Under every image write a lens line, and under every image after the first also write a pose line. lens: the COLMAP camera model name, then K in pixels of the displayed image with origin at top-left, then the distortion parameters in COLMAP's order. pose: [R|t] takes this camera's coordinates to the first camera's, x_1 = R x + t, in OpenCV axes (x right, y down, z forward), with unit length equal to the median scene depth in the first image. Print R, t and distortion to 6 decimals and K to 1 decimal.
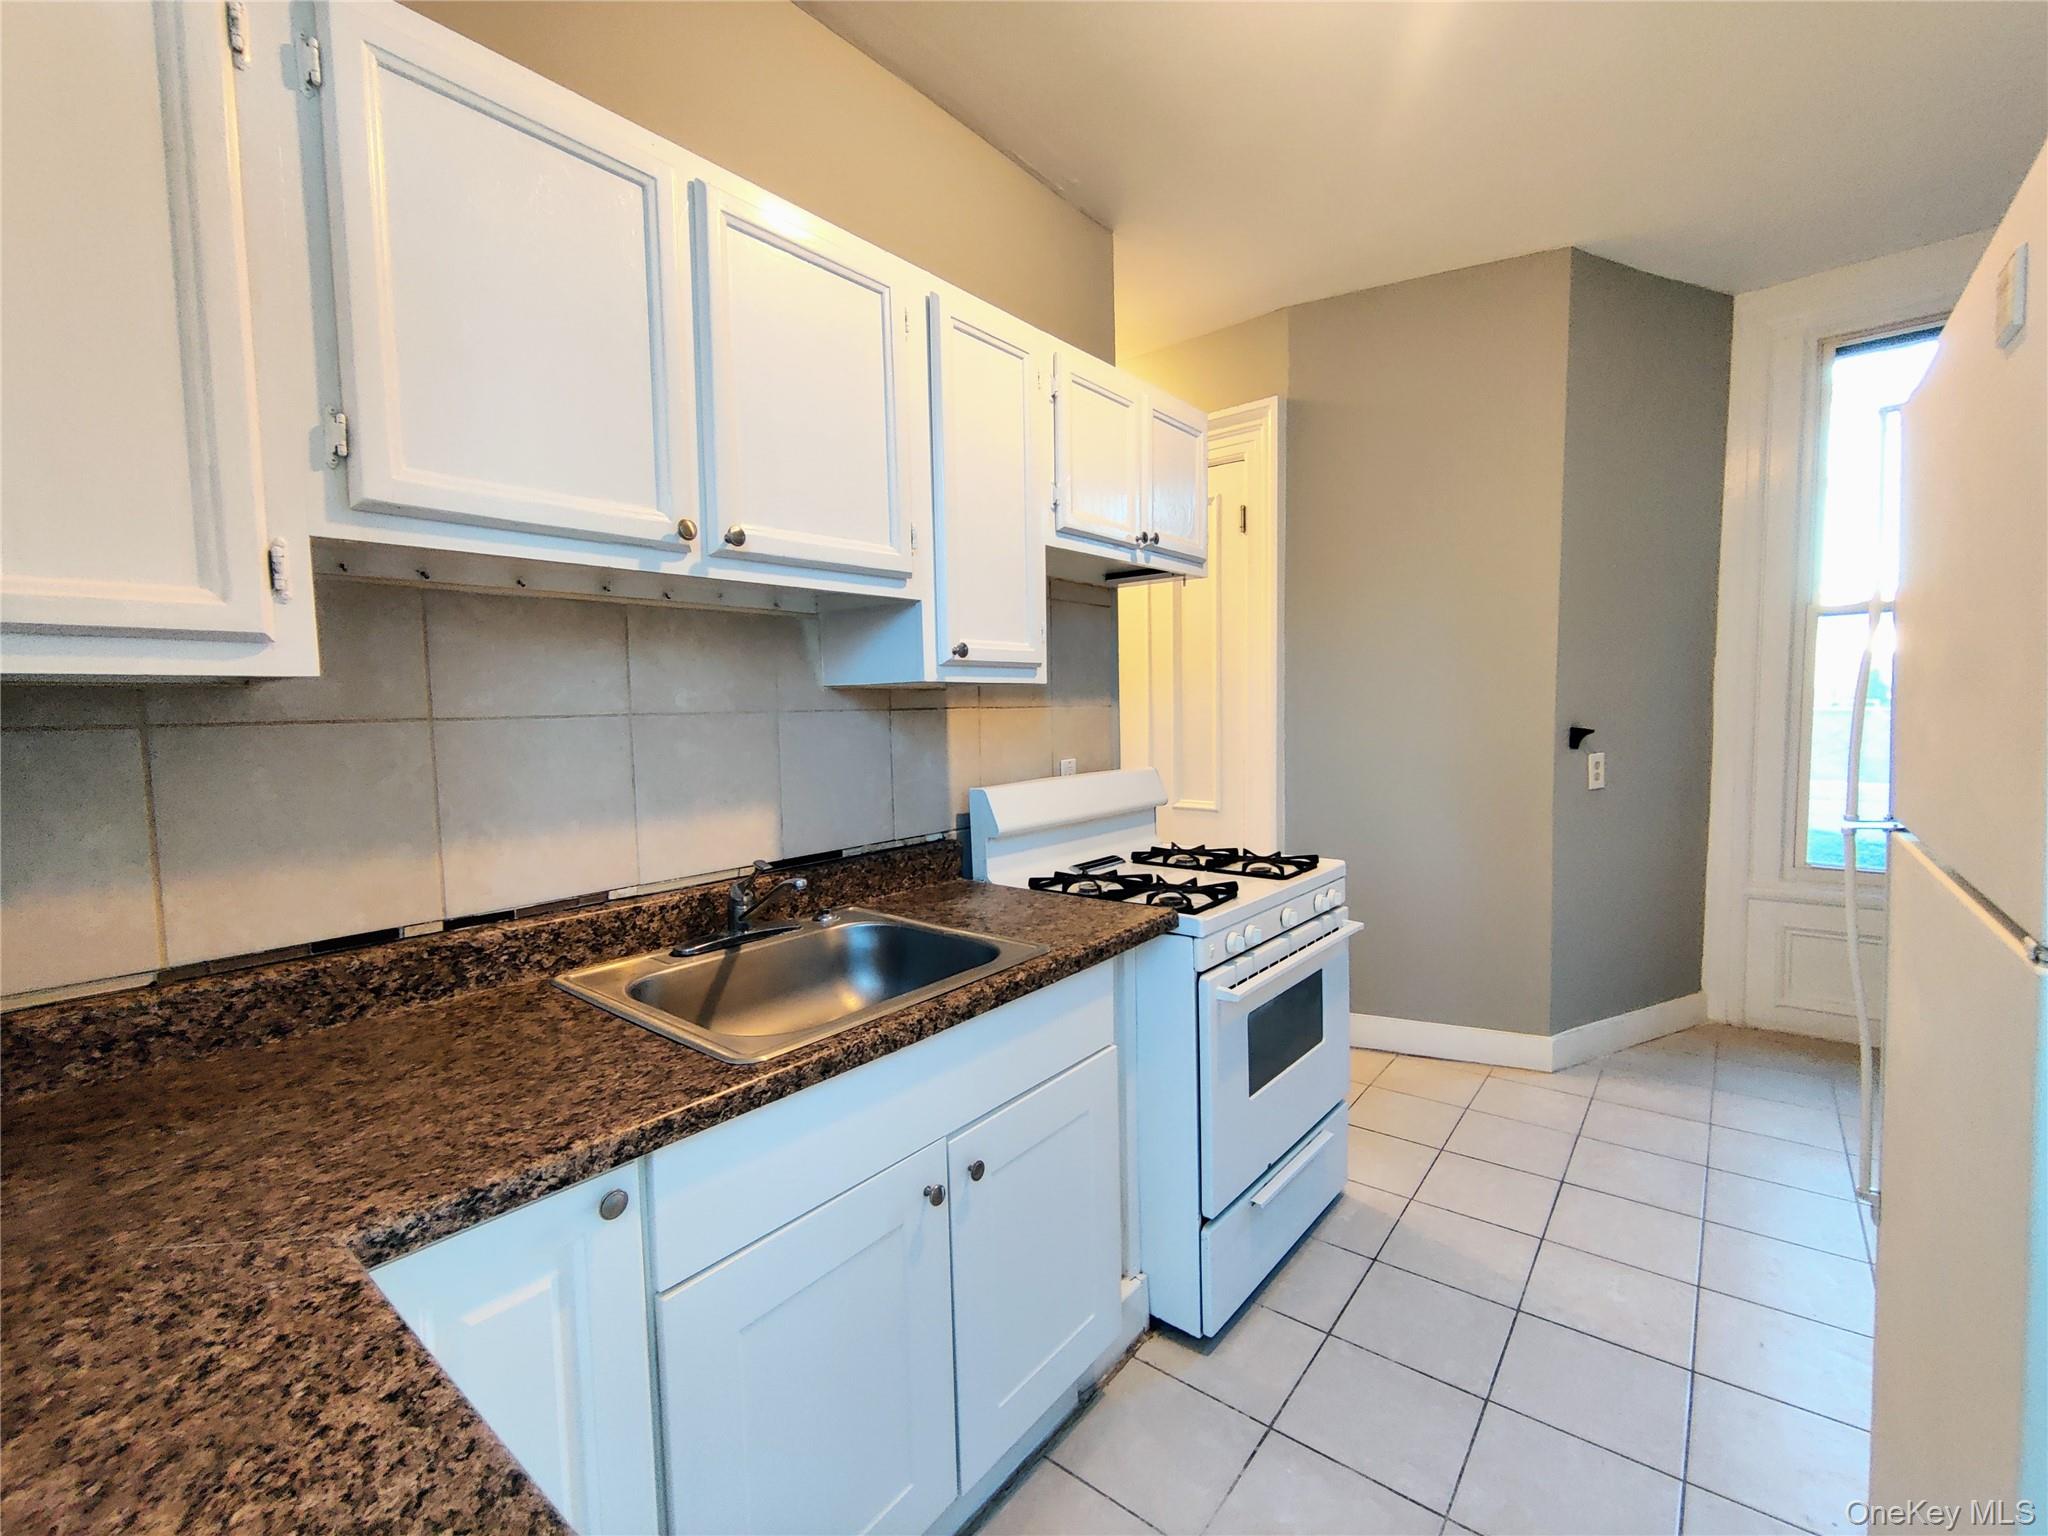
lens RADIAL K [[882.7, 0, 1015.5], [0, 882.7, 769.3], [0, 0, 1]] dist [-0.004822, -0.000409]
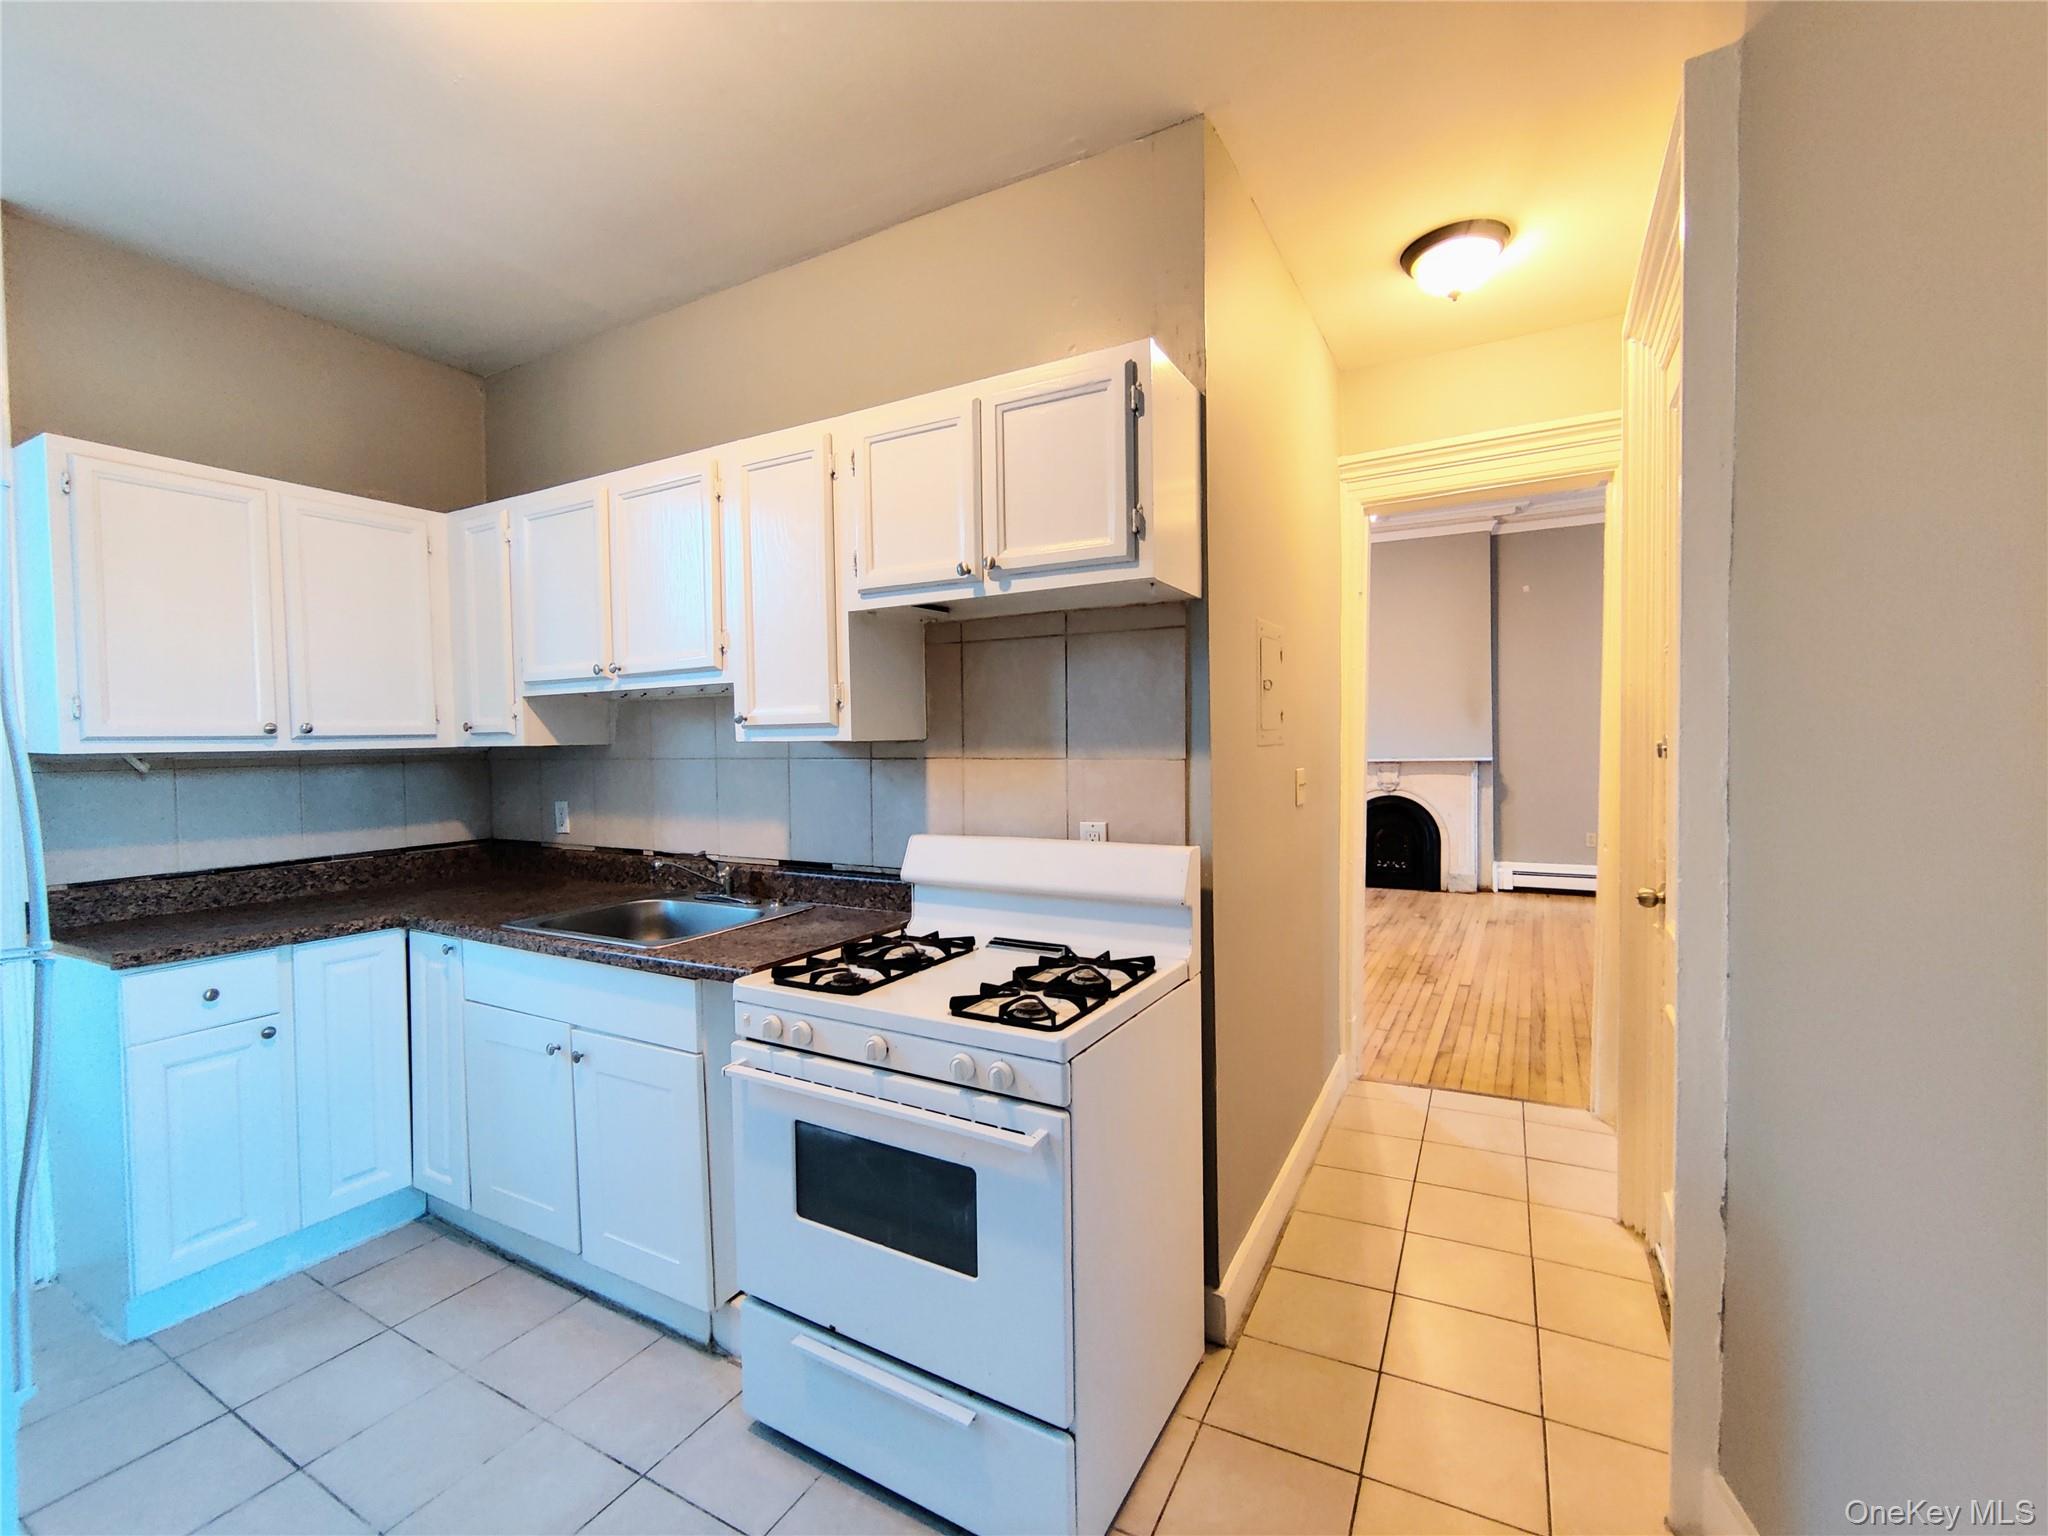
lens RADIAL K [[882.7, 0, 1023.3], [0, 882.7, 765.5], [0, 0, 1]] dist [-0.004822, -0.000409]
pose [[0.177810, 0.050280, -0.982779, 1.060759], [-0.057031, 0.997542, 0.040717, -0.115963], [0.982411, 0.048809, 0.180240, 0.959150]]
